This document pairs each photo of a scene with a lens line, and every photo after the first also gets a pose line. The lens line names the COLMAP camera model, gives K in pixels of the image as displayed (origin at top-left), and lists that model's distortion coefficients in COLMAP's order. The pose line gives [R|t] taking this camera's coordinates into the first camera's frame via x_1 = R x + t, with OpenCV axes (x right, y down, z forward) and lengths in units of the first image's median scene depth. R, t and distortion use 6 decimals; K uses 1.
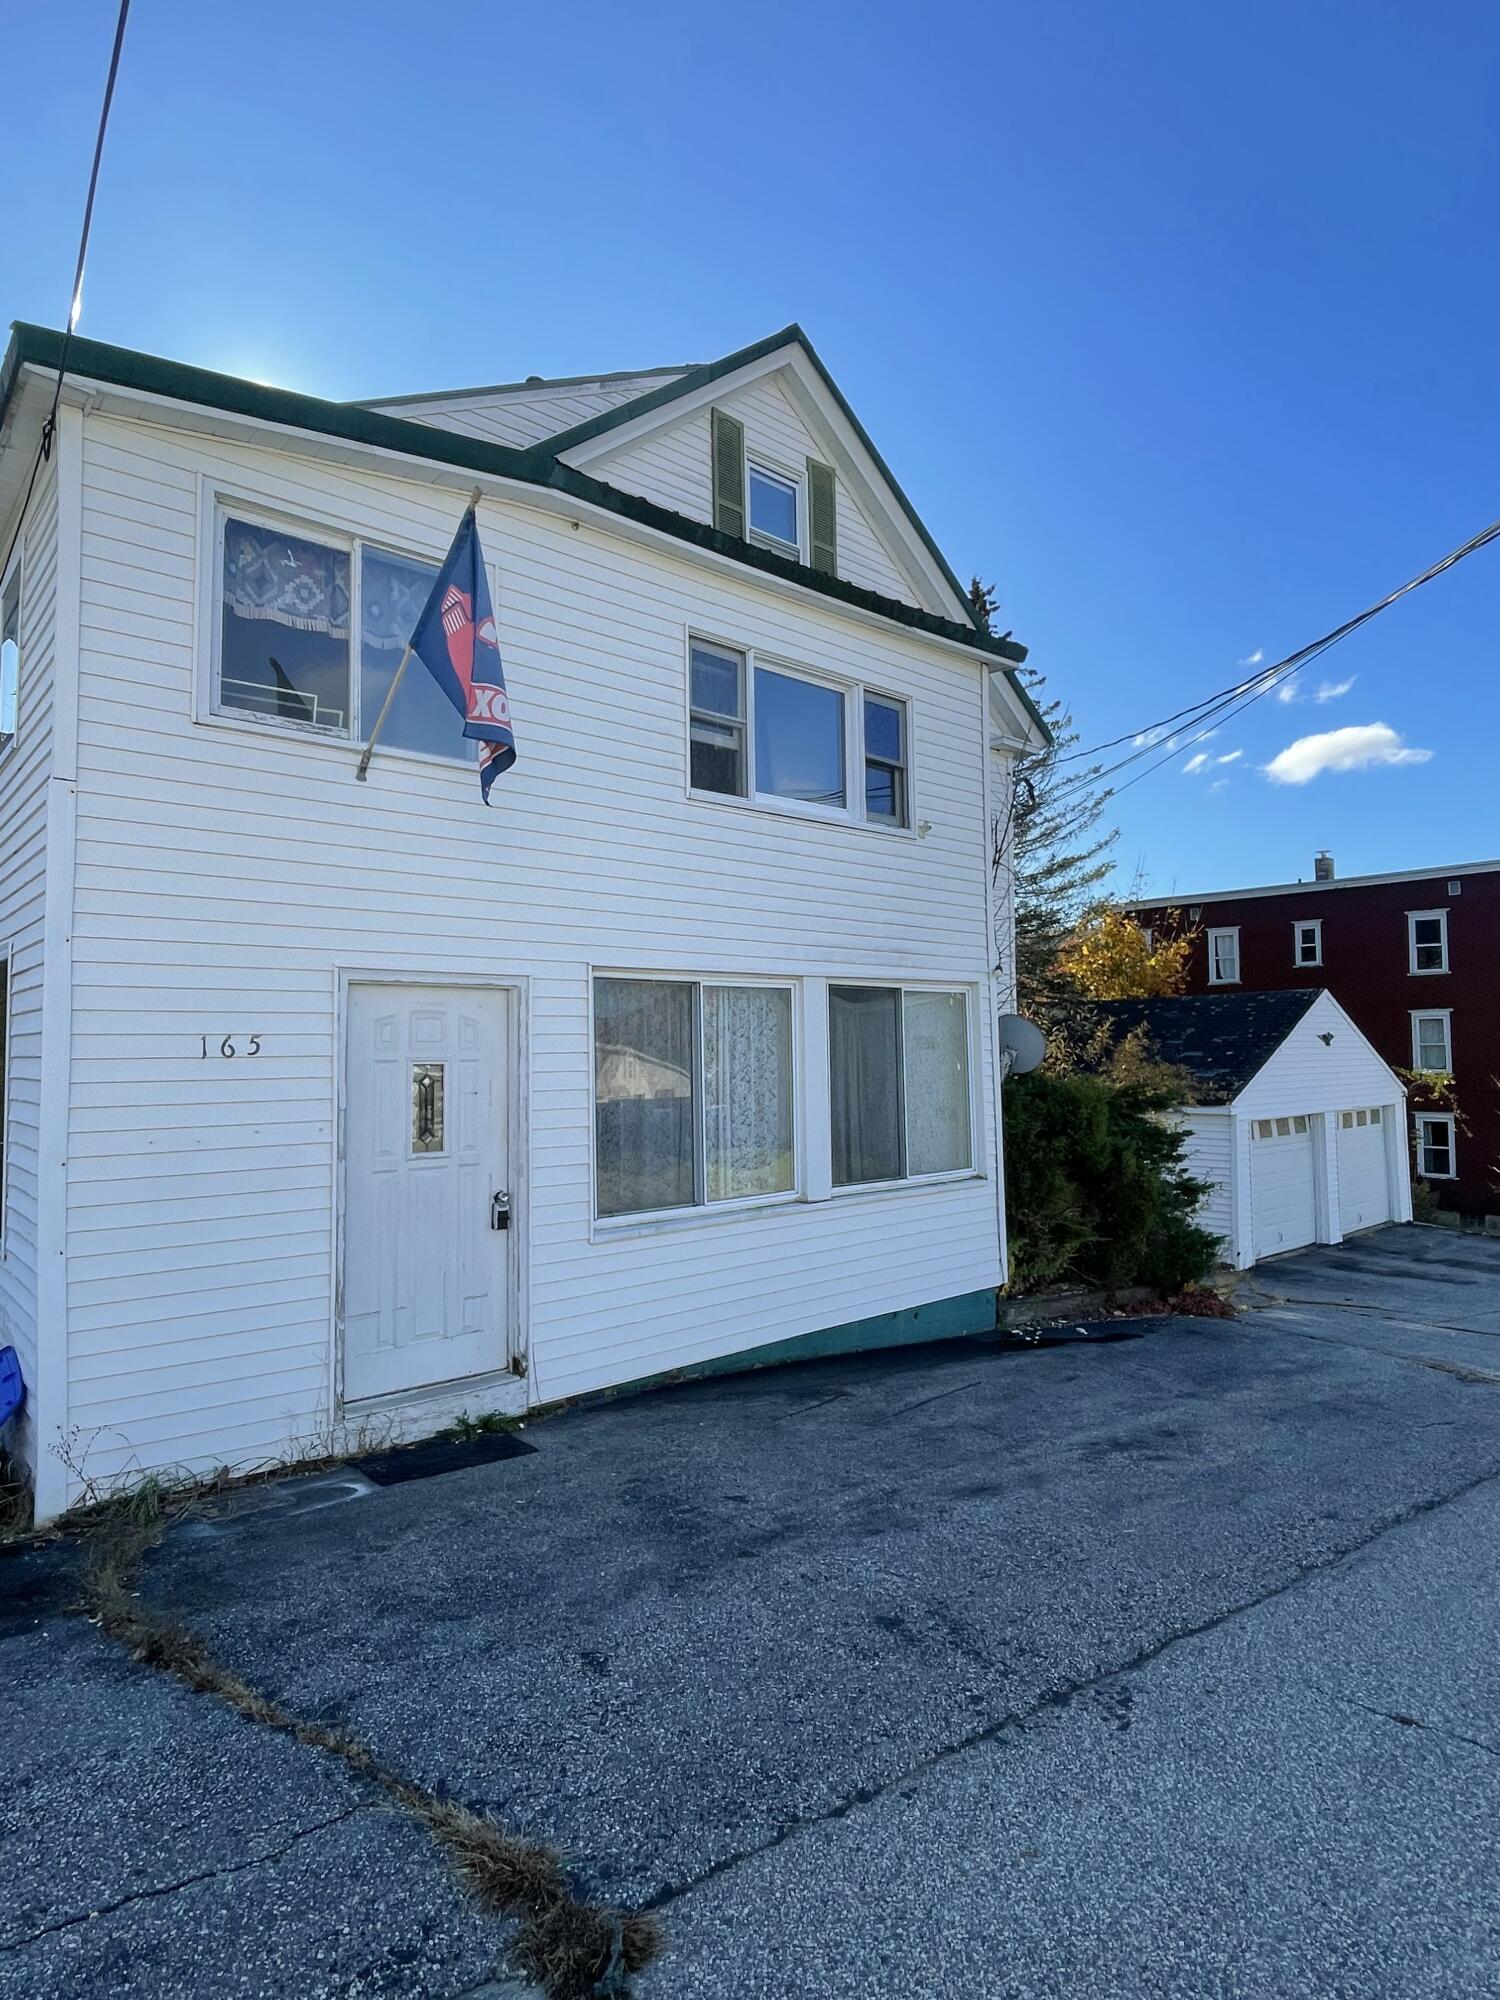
lens RADIAL K [[1094.1, 0, 750.2], [0, 1094.1, 996.5], [0, 0, 1]] dist [-0.001751, -0.000259]
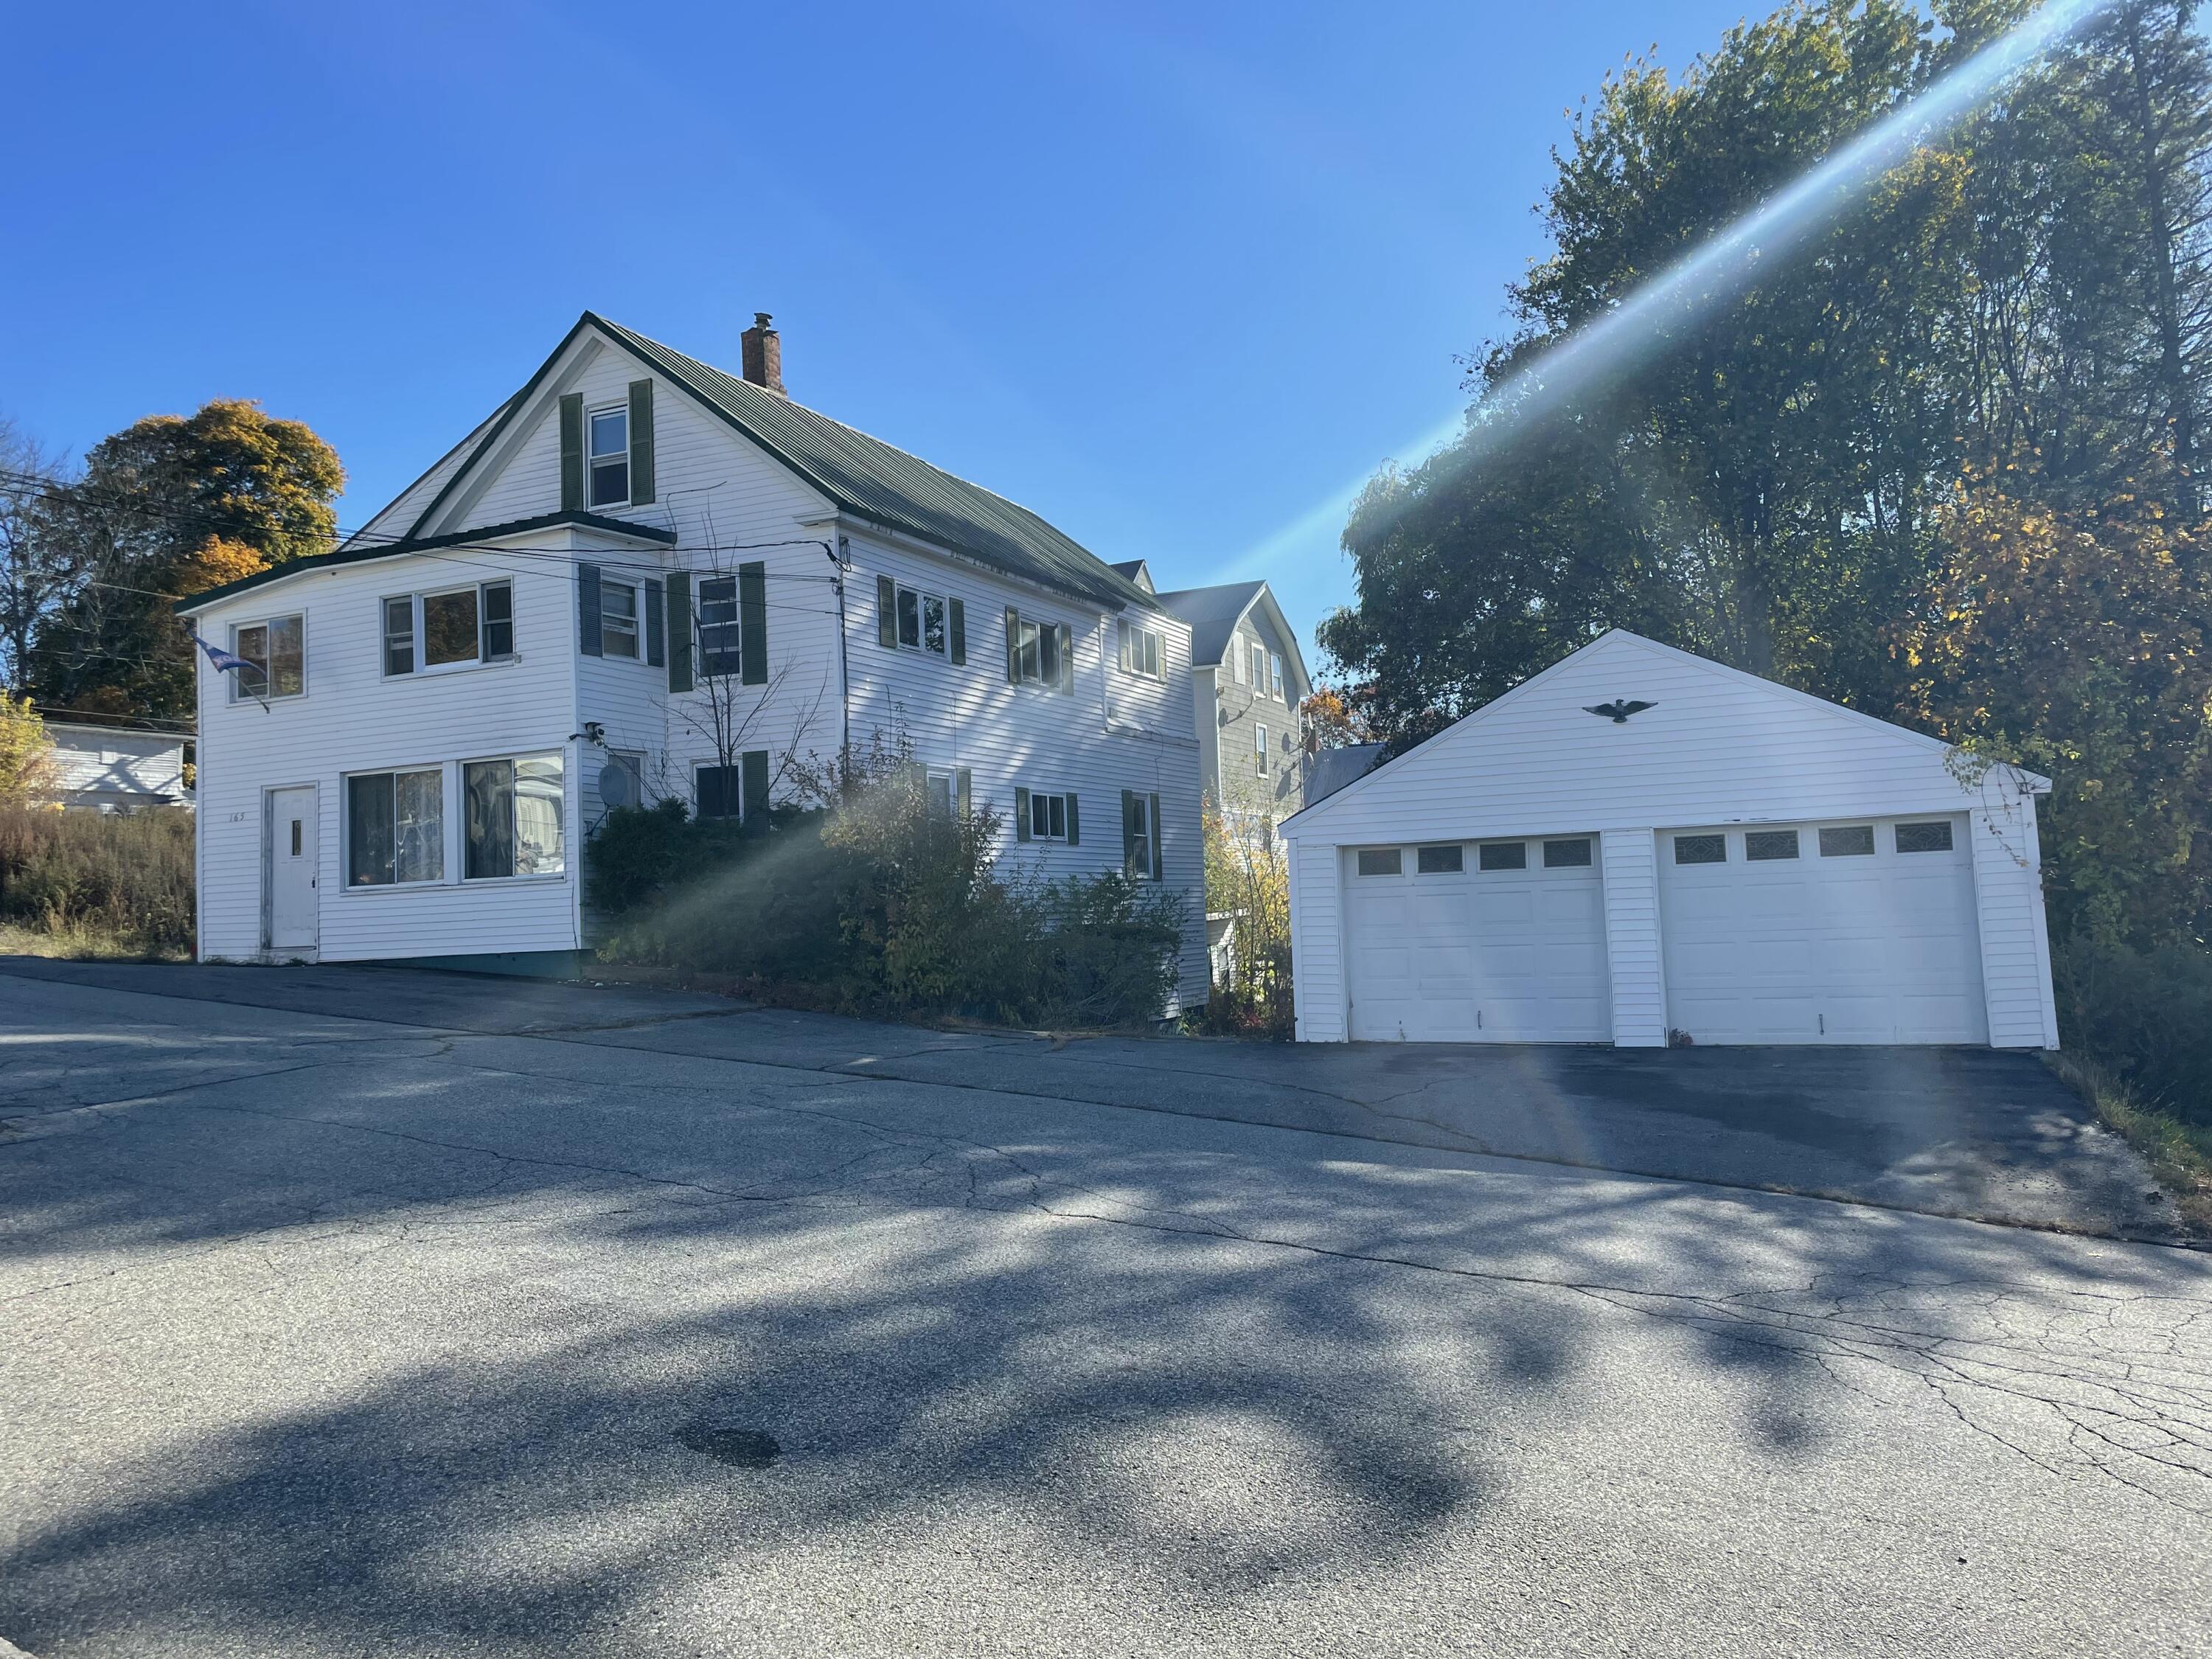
lens RADIAL K [[1626.3, 0, 1110.7], [0, 1626.3, 837.0], [0, 0, 1]] dist [0.077209, -0.078305]
pose [[0.408381, -0.053857, -0.911221, 2.863801], [0.079747, 0.996546, -0.023160, 0.247788], [0.909321, -0.063209, 0.411265, 0.846609]]
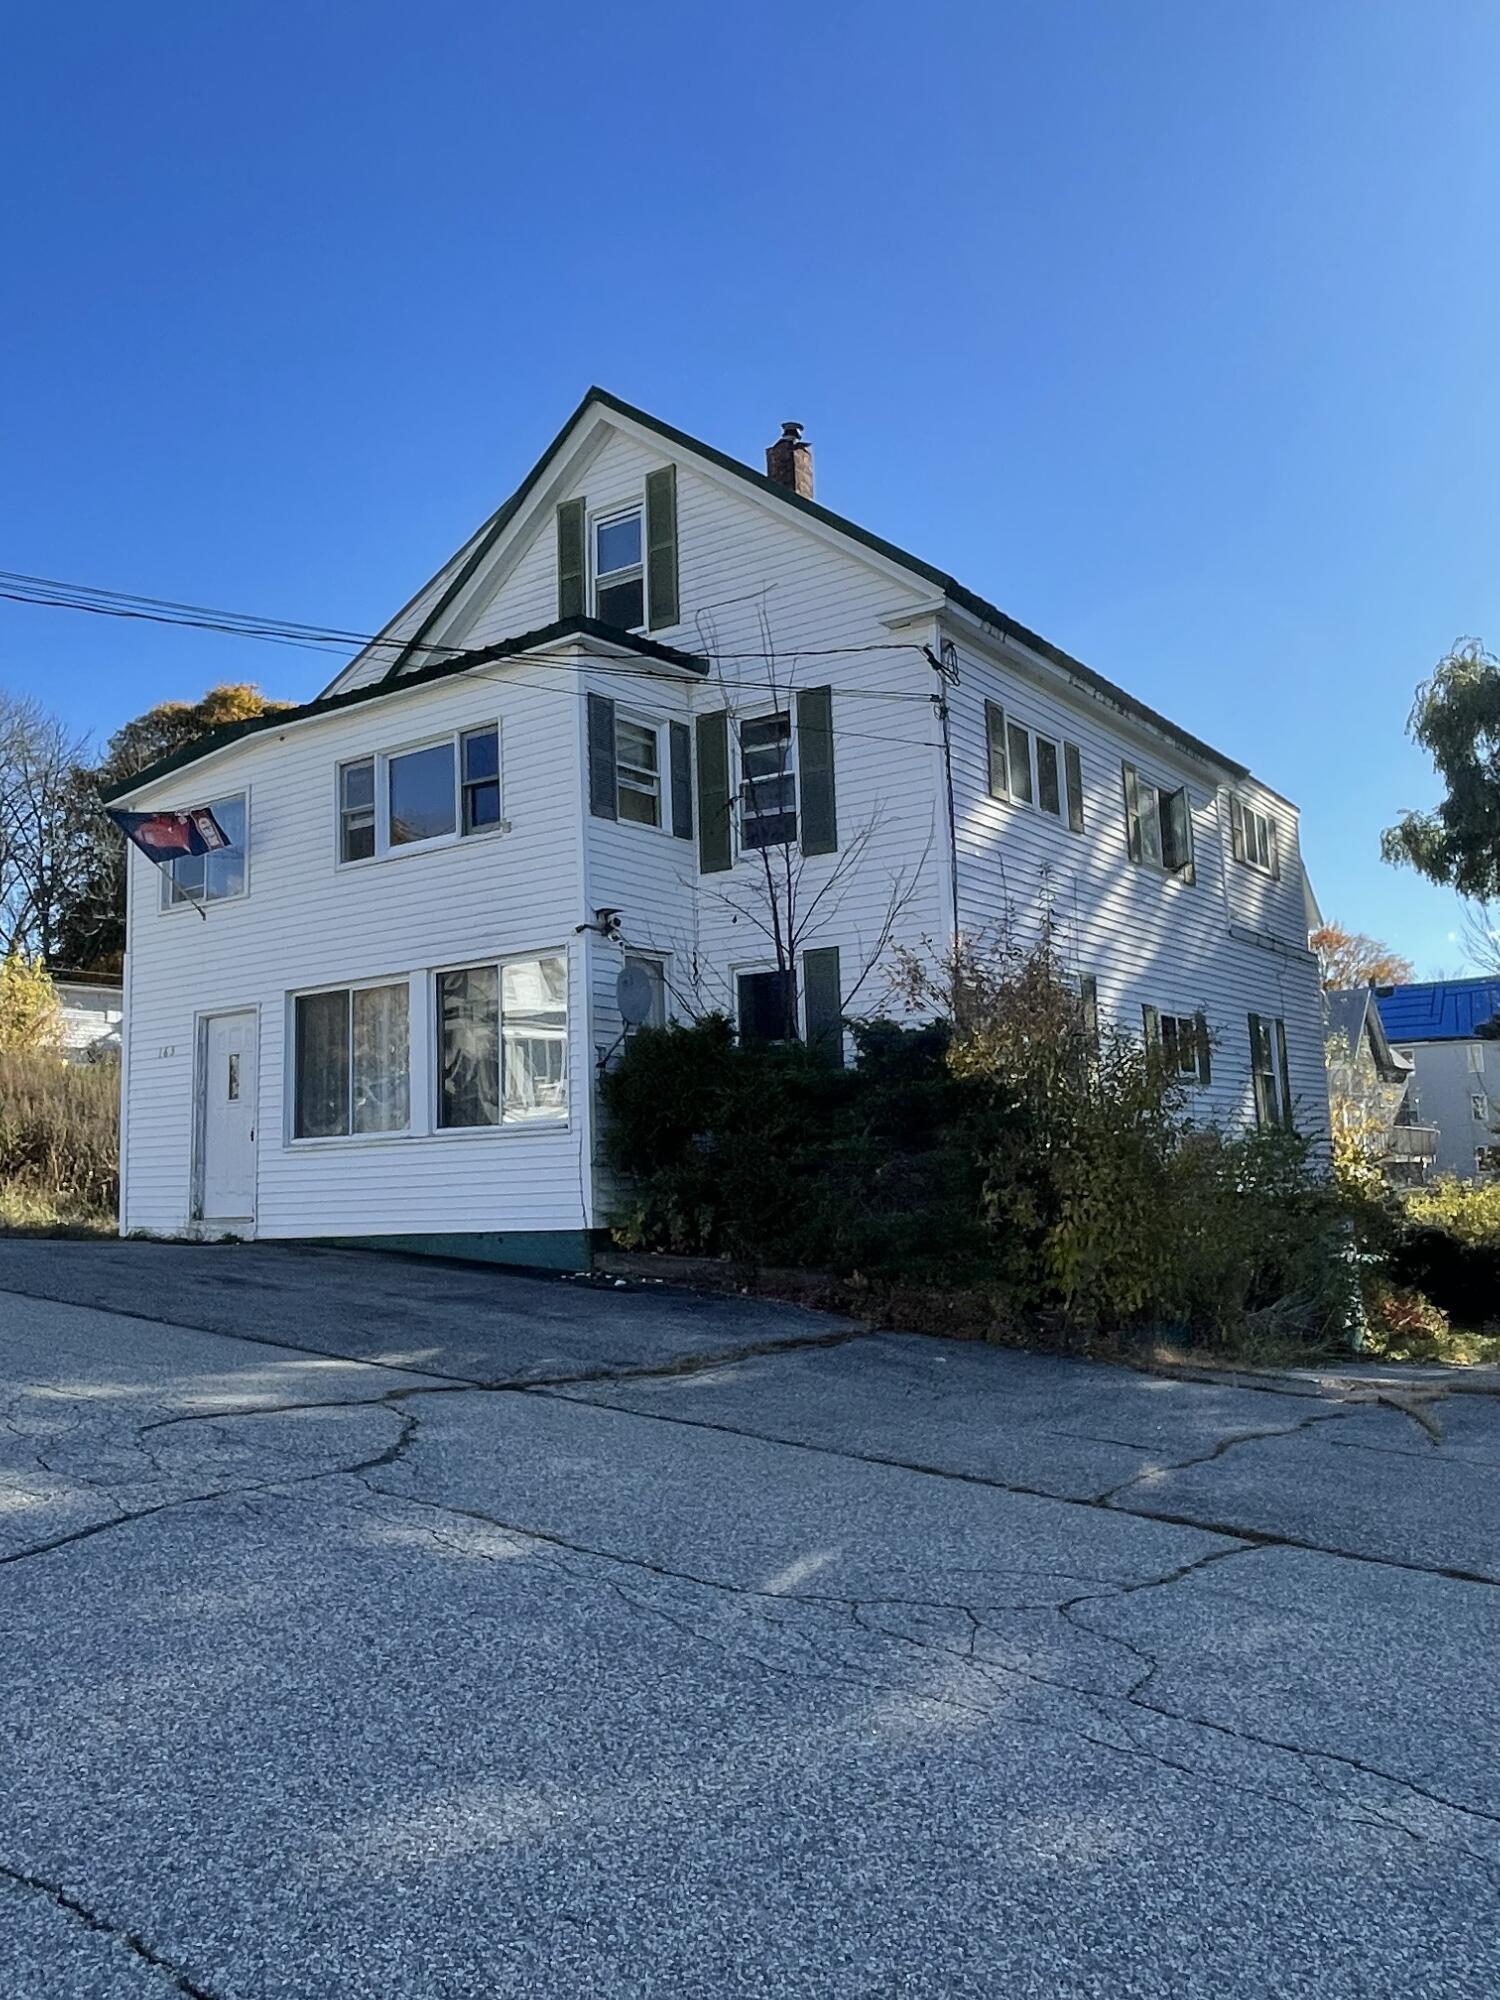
lens RADIAL K [[1527.9, 0, 750.0], [0, 1527.9, 1000.0], [0, 0, 1]] dist [0.023380, -0.000086]
pose [[0.246575, -0.115272, -0.962244, 1.898137], [0.080775, 0.991891, -0.098125, 0.227466], [0.965752, -0.053530, 0.253886, 0.890468]]
